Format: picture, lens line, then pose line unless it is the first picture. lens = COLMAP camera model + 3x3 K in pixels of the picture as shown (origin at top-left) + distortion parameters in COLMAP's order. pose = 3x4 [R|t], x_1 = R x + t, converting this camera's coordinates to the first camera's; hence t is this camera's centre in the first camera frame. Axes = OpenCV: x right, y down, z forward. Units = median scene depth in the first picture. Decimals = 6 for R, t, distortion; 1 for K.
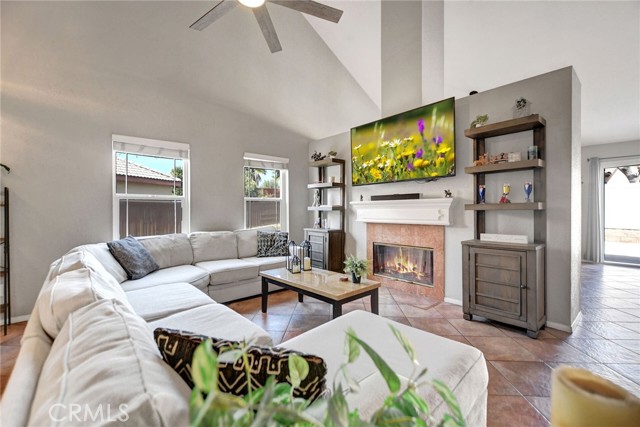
lens RADIAL K [[277.6, 0, 320.0], [0, 277.6, 213.5], [0, 0, 1]] dist [0.011057, -0.000395]
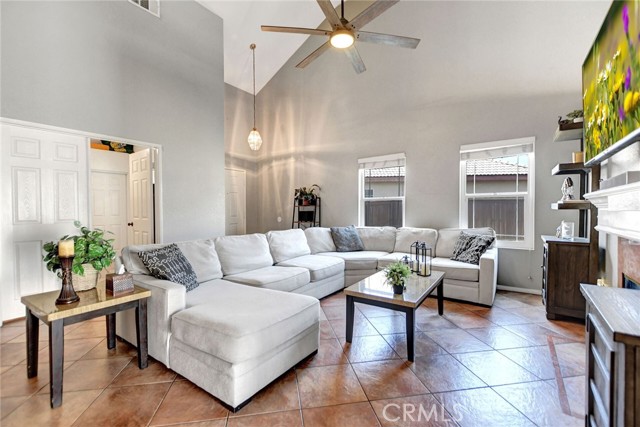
lens RADIAL K [[281.9, 0, 318.7], [0, 281.9, 210.1], [0, 0, 1]] dist [0.011315, -0.009504]
pose [[0.196844, 0.009828, -0.980386, 0.605955], [-0.005286, 0.999946, 0.008963, -0.012082], [0.980421, 0.003418, 0.196885, 0.386662]]
